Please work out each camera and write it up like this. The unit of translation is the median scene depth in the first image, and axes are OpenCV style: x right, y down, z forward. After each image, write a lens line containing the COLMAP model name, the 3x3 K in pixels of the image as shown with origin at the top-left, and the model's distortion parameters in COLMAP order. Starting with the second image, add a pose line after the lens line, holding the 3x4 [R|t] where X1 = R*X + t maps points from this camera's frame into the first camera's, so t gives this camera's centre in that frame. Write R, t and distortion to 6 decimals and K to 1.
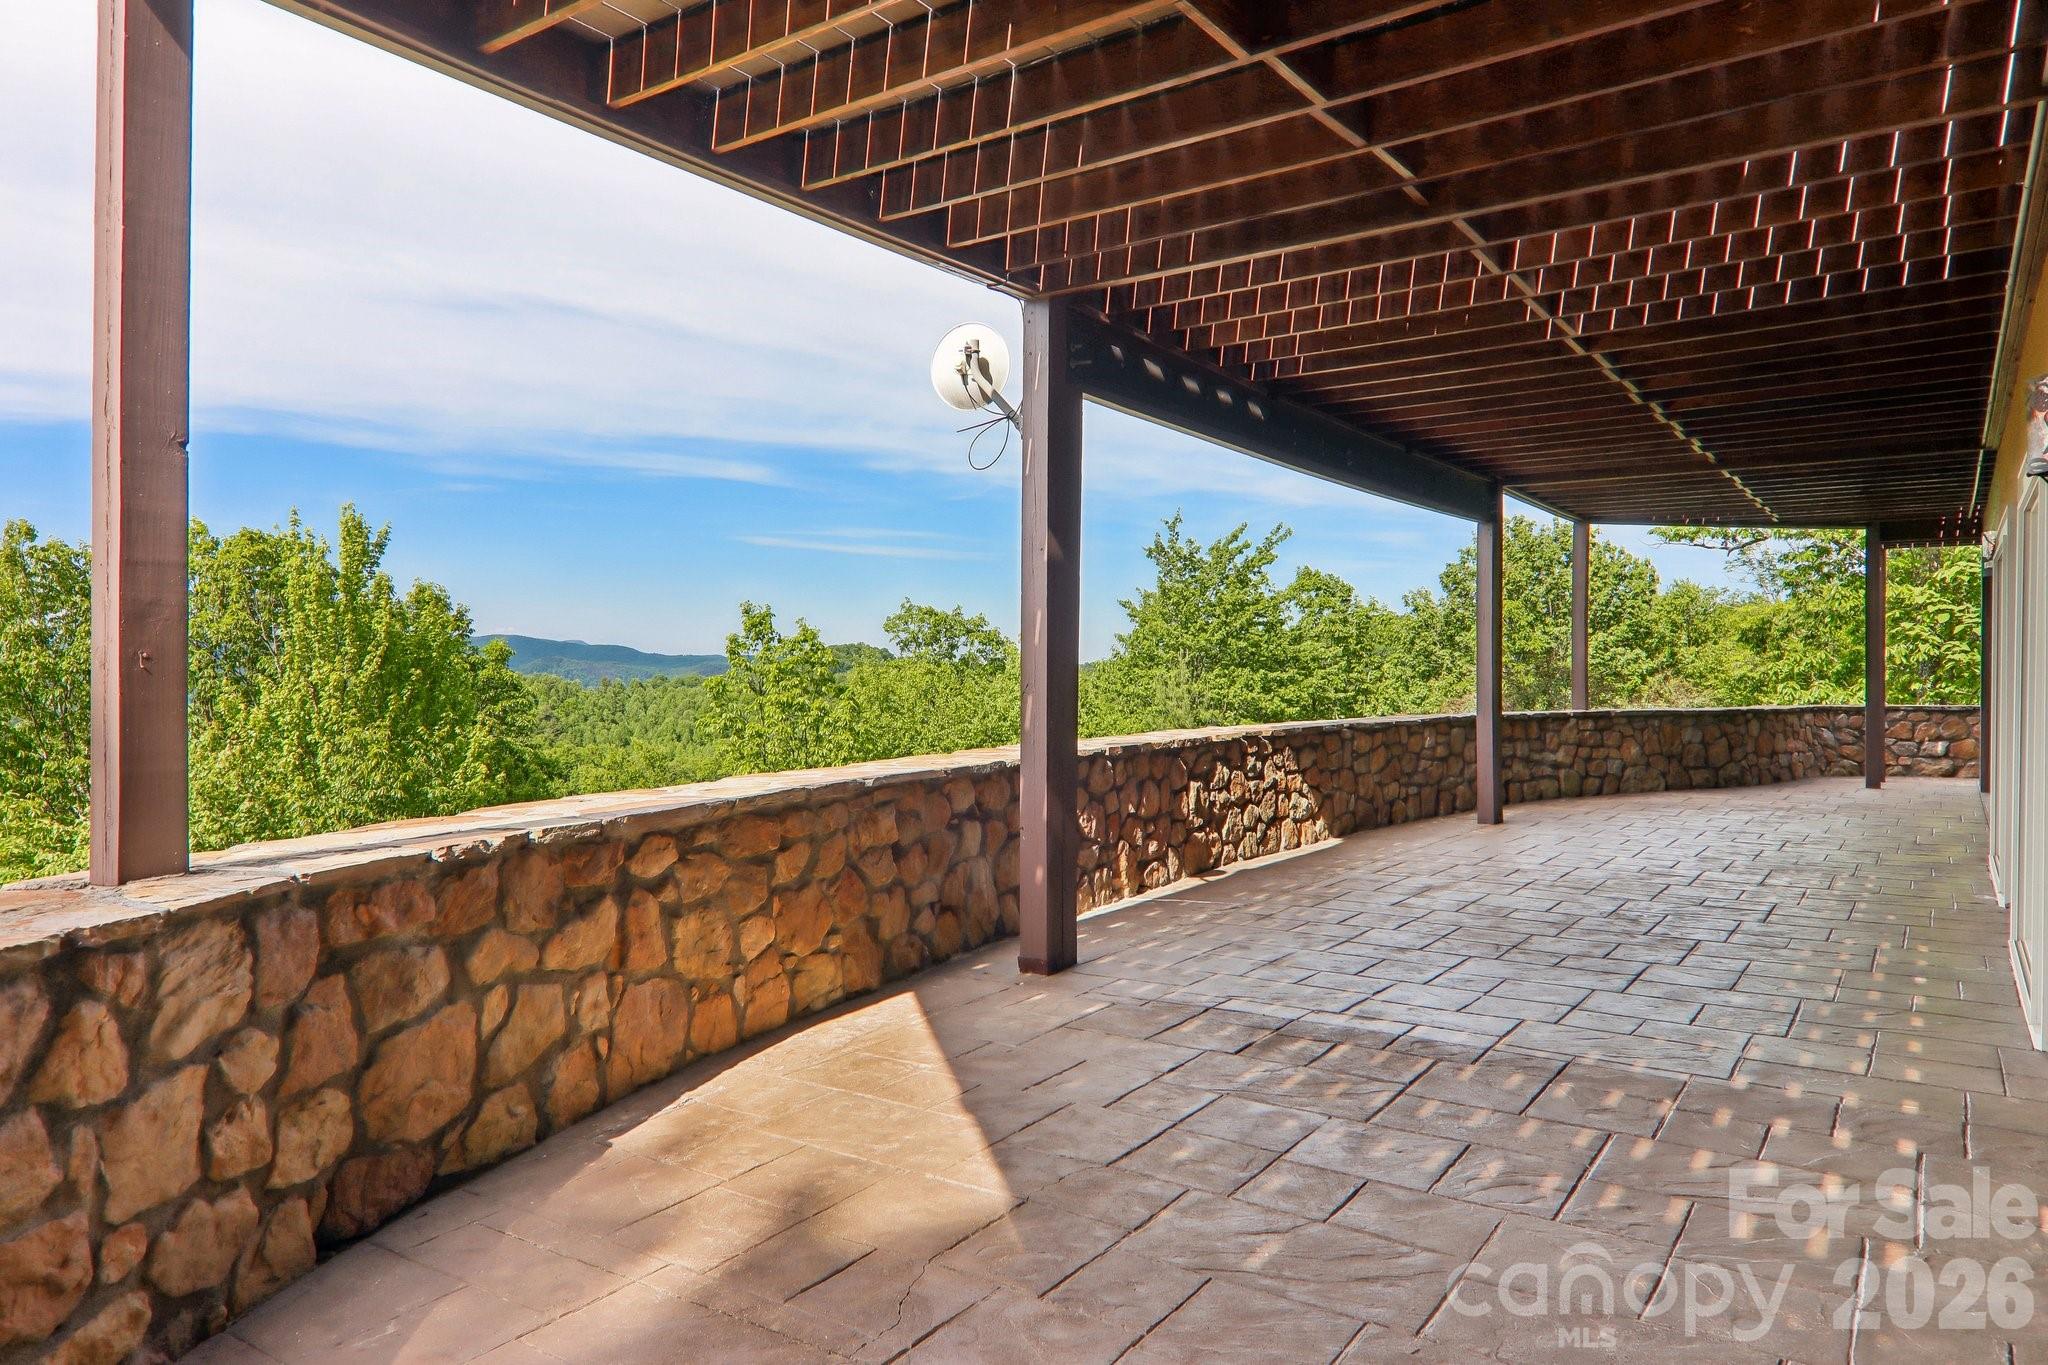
lens RADIAL K [[1238.8, 0, 1026.2], [0, 1238.8, 673.9], [0, 0, 1]] dist [0.005120, 0.001016]
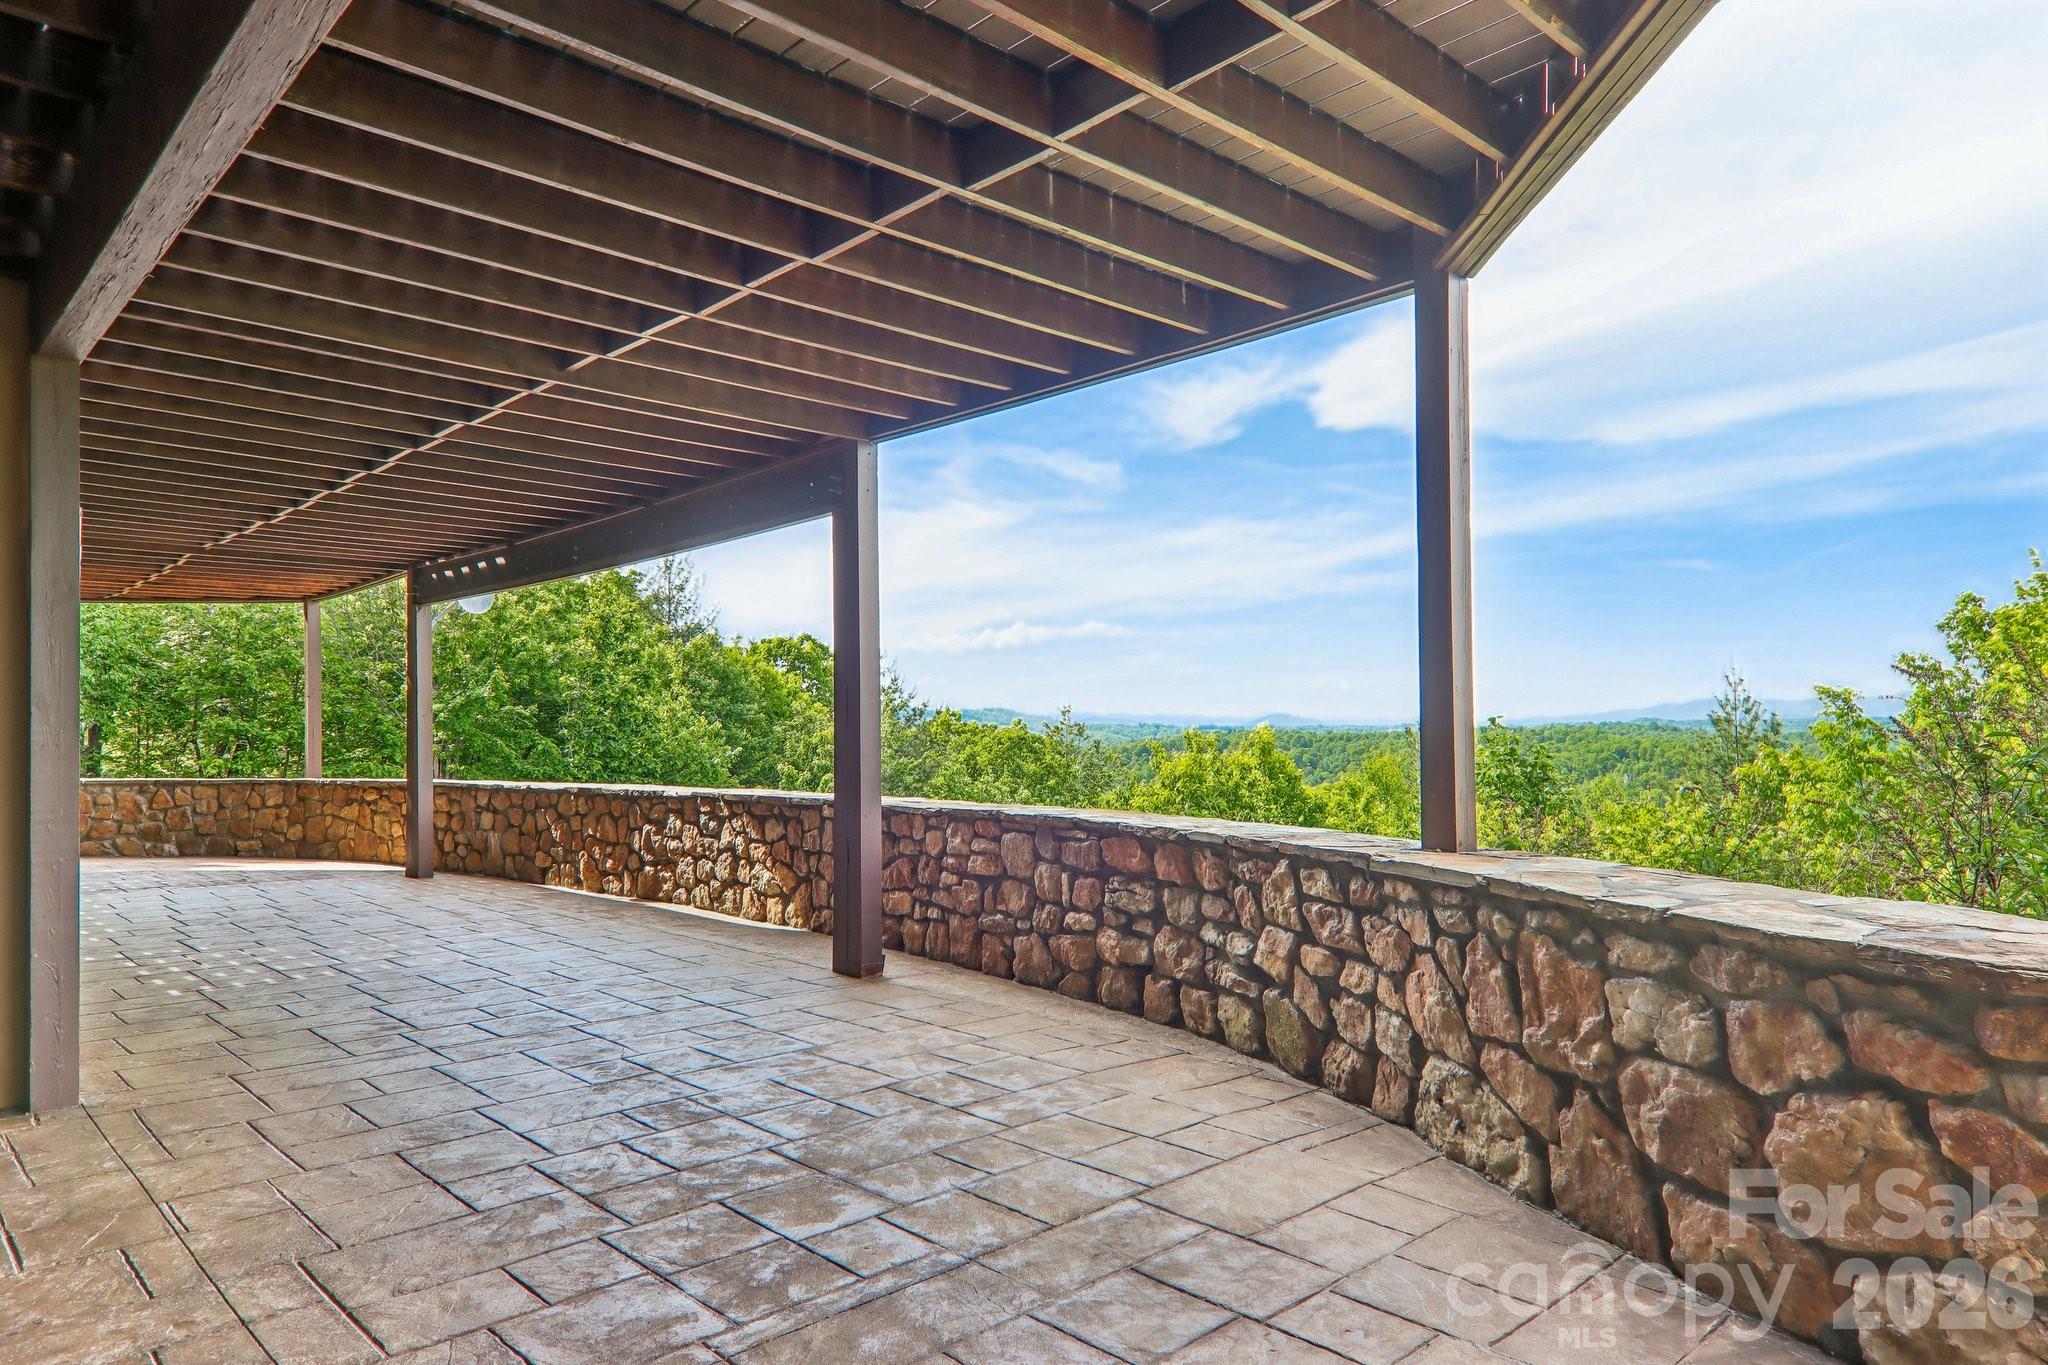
lens RADIAL K [[1238.8, 0, 1025.7], [0, 1238.8, 689.4], [0, 0, 1]] dist [0.005120, 0.001016]
pose [[-0.161027, -0.032882, -0.986402, 1.185804], [0.007546, 0.999375, -0.034546, -0.003650], [0.986921, -0.013006, -0.160679, 1.423416]]
